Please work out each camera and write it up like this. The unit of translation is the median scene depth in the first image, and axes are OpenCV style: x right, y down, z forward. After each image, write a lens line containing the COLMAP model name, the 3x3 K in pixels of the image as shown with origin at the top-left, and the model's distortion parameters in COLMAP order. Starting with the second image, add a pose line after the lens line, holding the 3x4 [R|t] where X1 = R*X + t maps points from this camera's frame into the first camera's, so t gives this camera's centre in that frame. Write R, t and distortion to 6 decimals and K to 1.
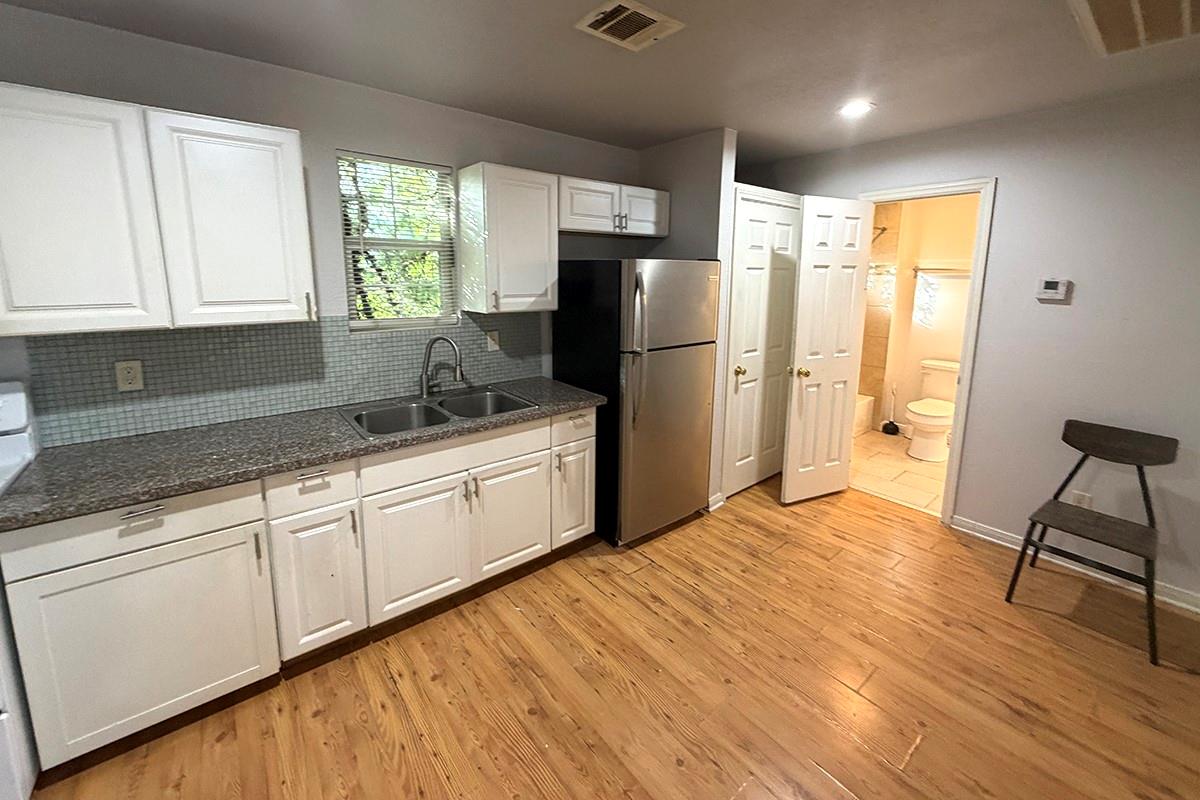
lens RADIAL K [[475.8, 0, 597.9], [0, 475.8, 350.2], [0, 0, 1]] dist [-0.000107, -0.000058]
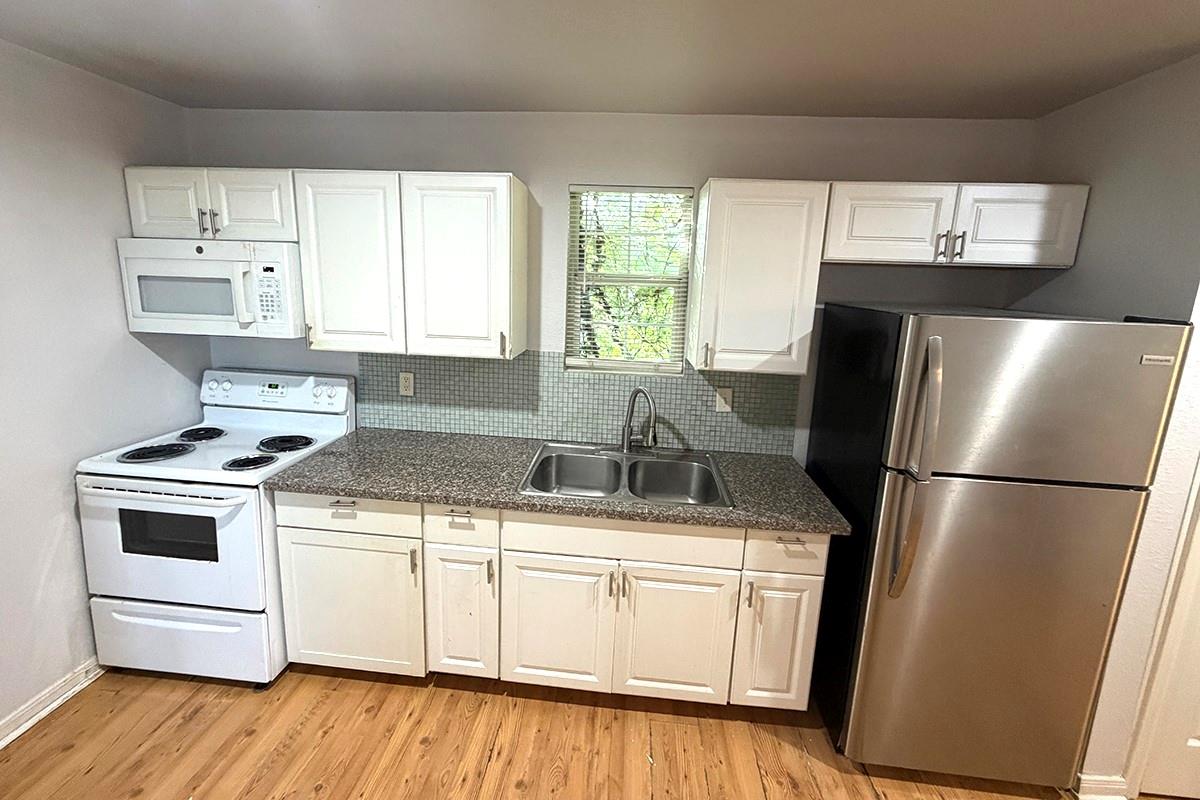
lens RADIAL K [[473.2, 0, 597.6], [0, 473.2, 362.0], [0, 0, 1]] dist [-0.000954, -0.000158]
pose [[0.720932, 0.137625, -0.679202, 0.185638], [-0.140859, 0.988724, 0.050830, -0.109043], [0.678539, 0.059027, 0.732189, 0.318840]]
